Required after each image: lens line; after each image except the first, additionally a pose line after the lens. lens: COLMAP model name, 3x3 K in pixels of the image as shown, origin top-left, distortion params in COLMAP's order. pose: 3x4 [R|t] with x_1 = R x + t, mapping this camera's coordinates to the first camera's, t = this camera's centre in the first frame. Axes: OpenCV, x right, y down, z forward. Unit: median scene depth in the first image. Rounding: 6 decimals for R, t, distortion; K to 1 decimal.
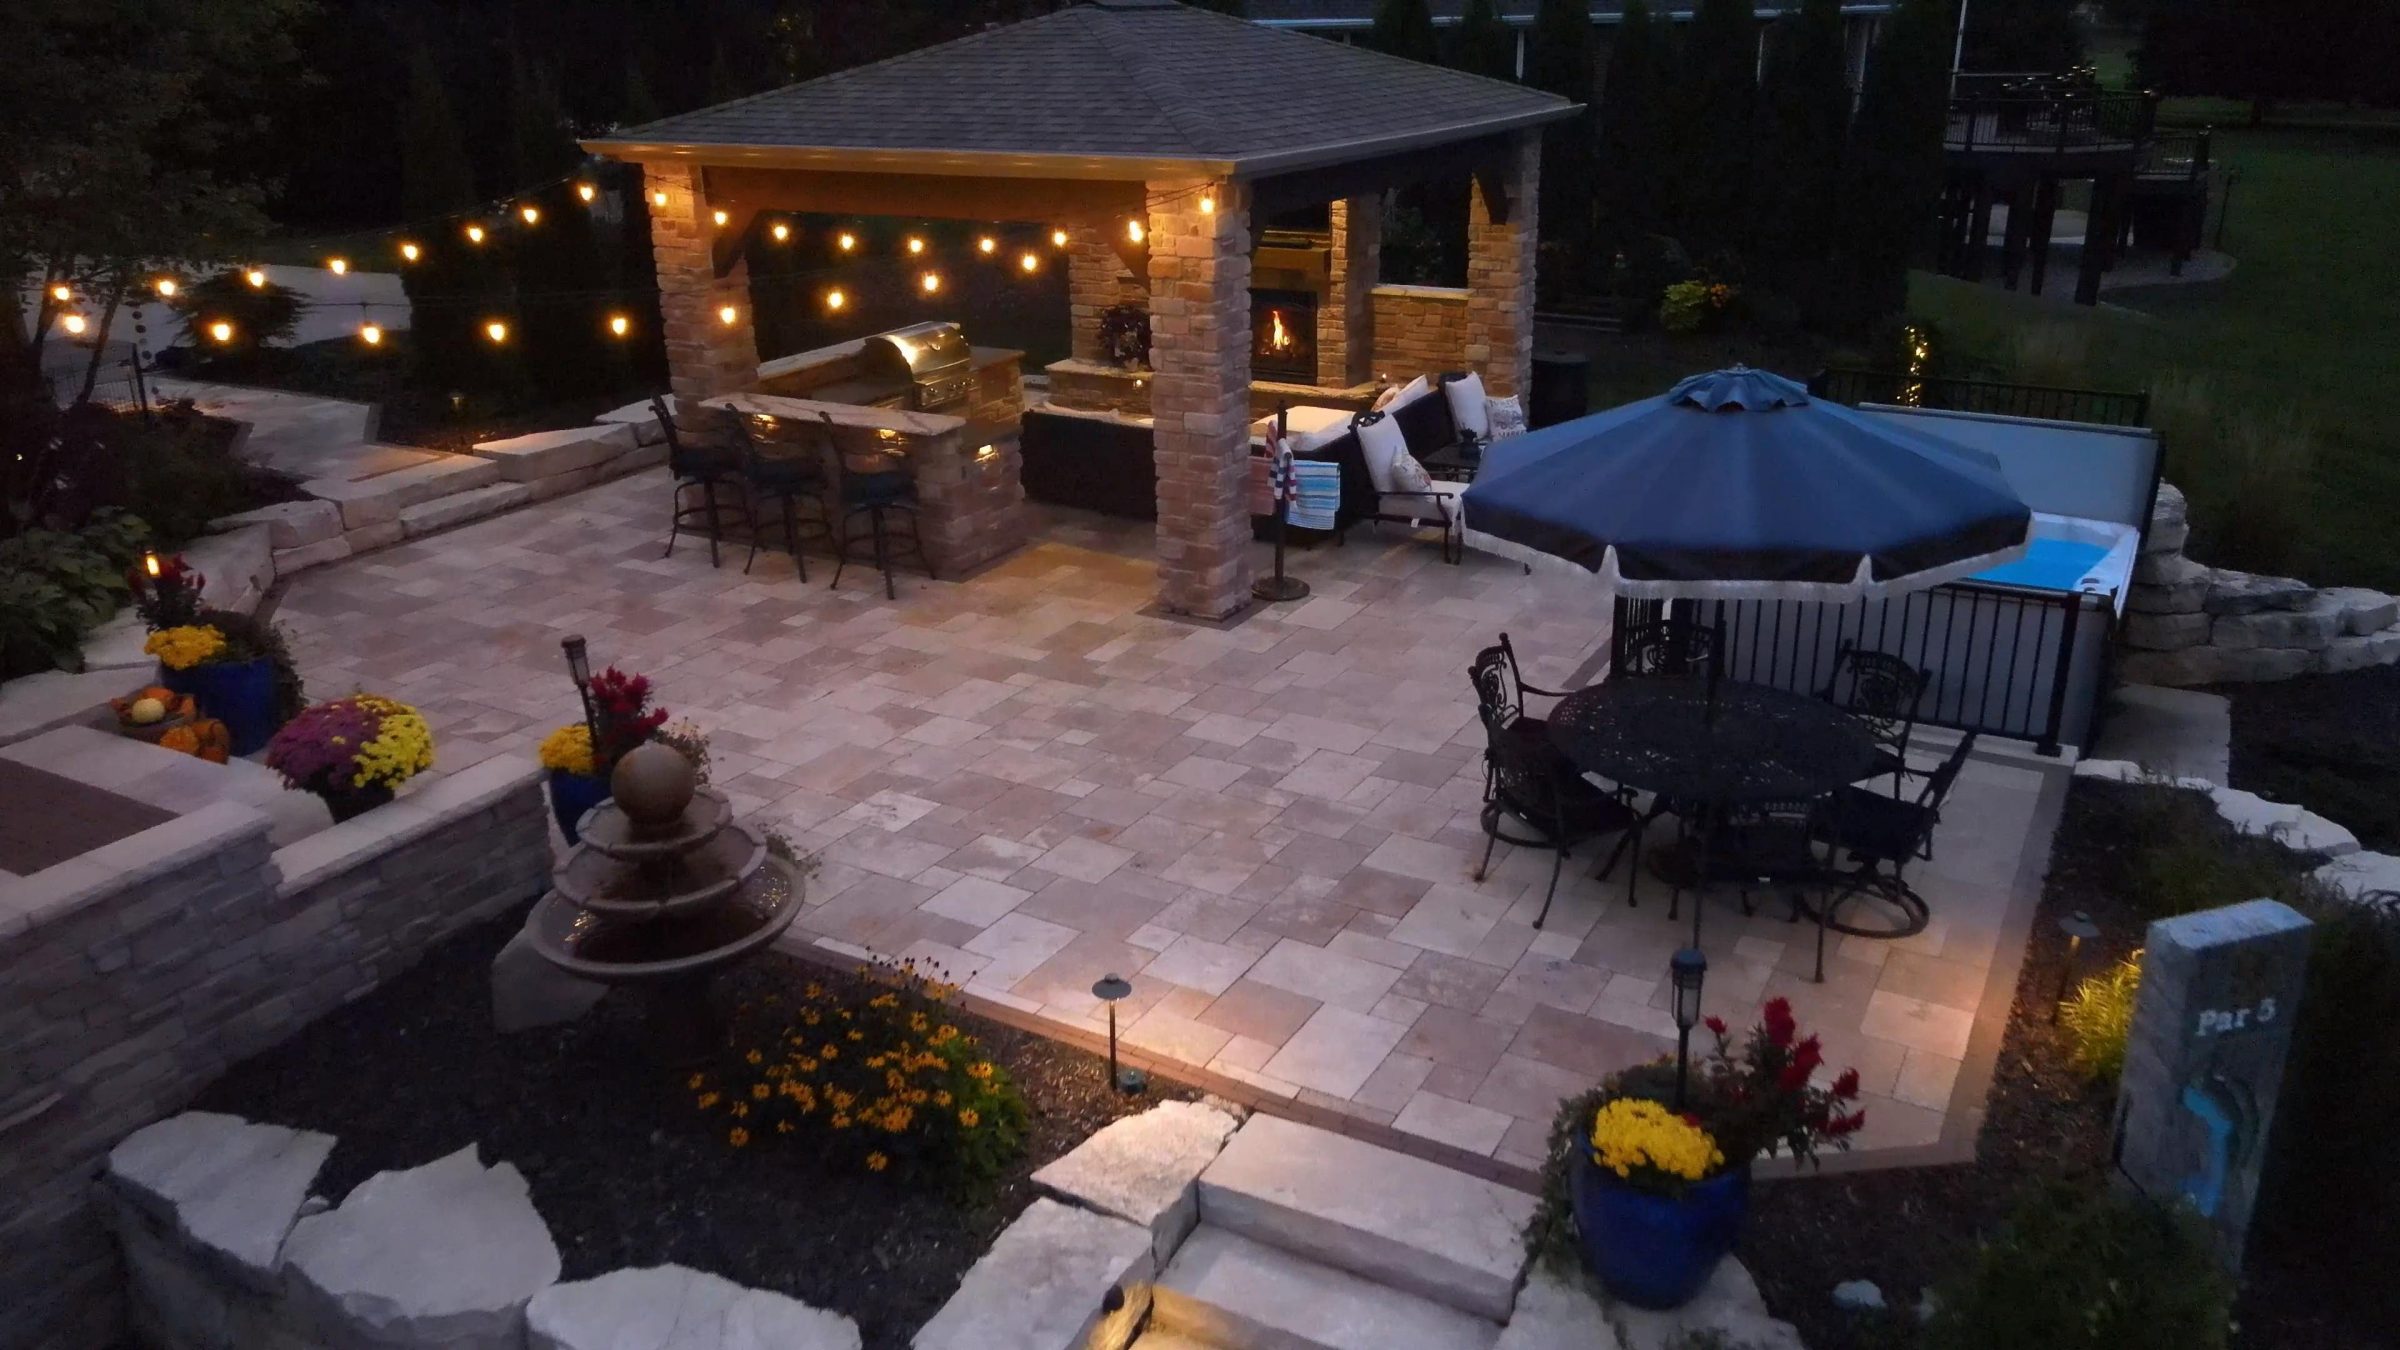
lens RADIAL K [[1777.8, 0, 1200.0], [0, 1777.8, 675.0], [0, 0, 1]] dist [-0.022917, 0.072350]
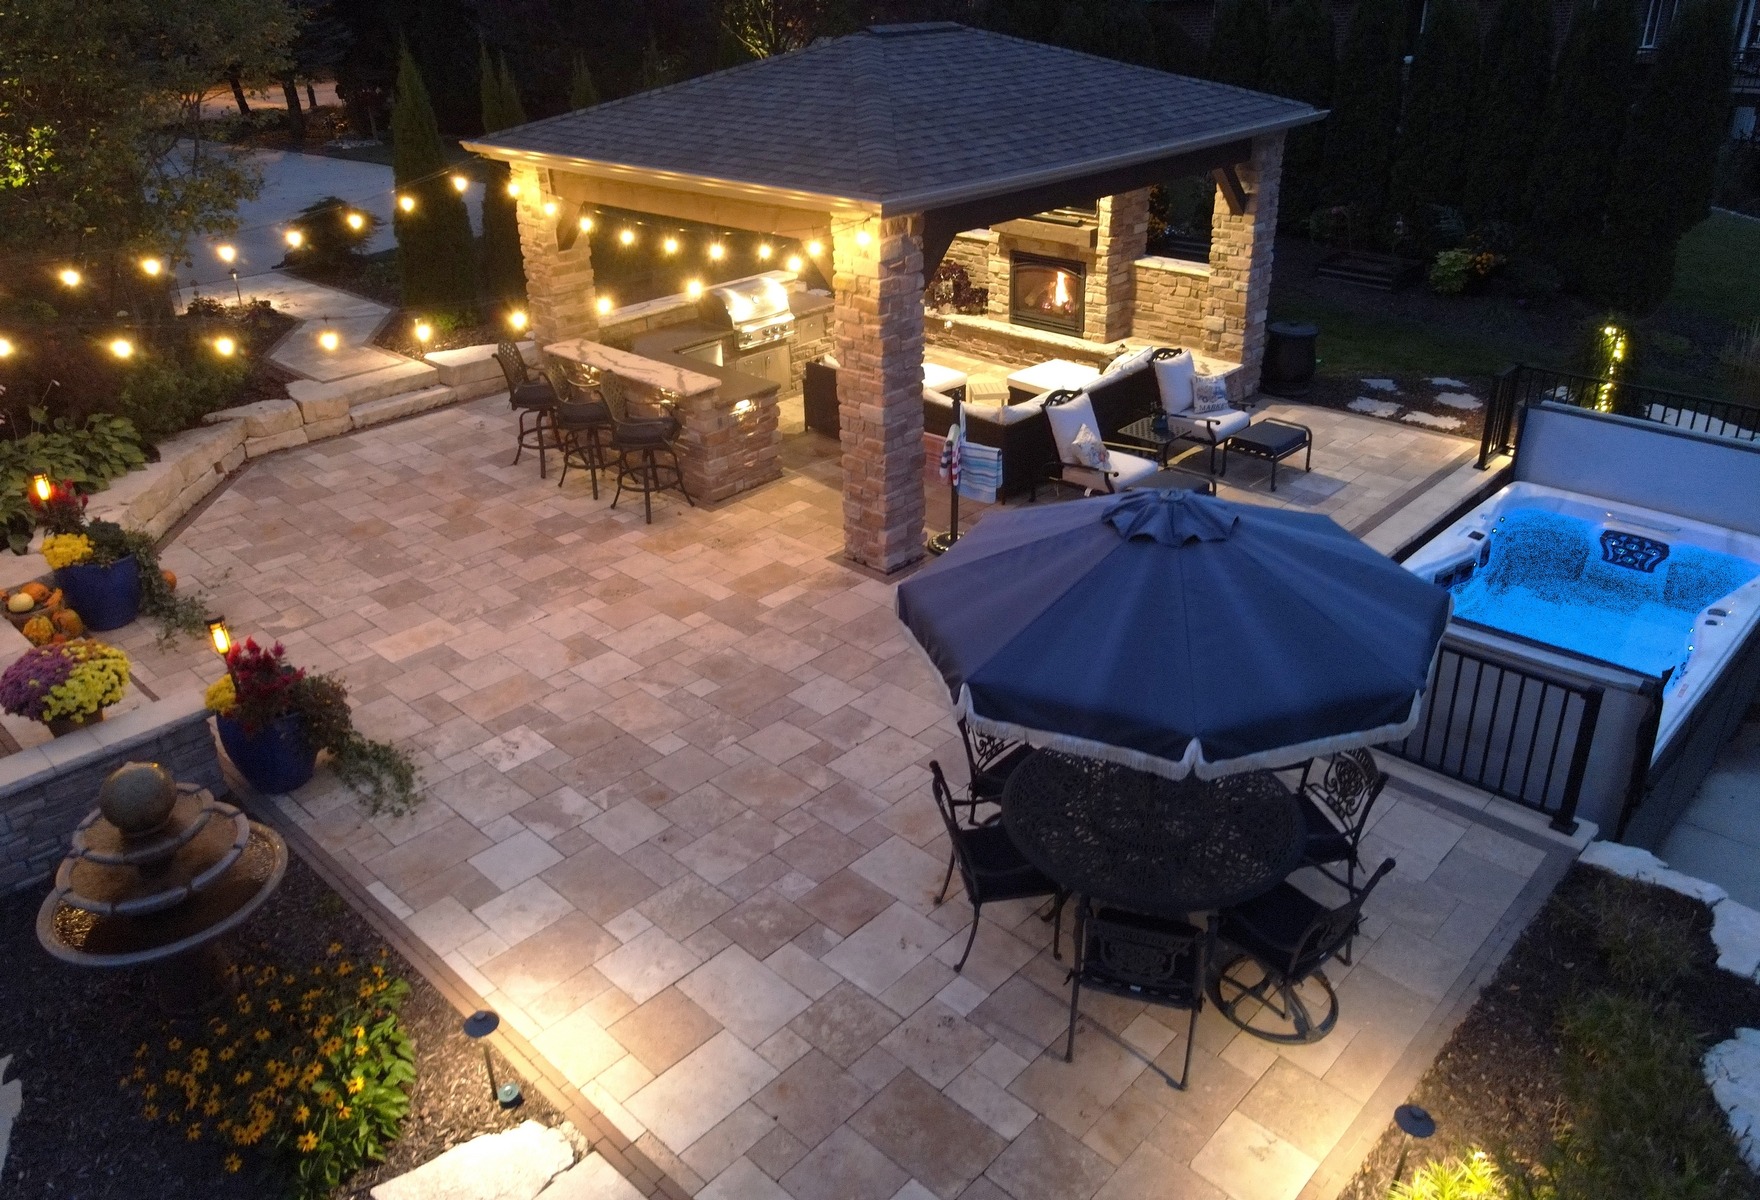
lens RADIAL K [[1287.5, 0, 880.8], [0, 1287.5, 540.4], [0, 0, 1]] dist [0.006707, 0.005588]
pose [[0.969812, 0.096848, -0.223796, 0.195520], [-0.080094, 0.993343, 0.082789, -0.121946], [0.230324, -0.062365, 0.971113, 0.151373]]
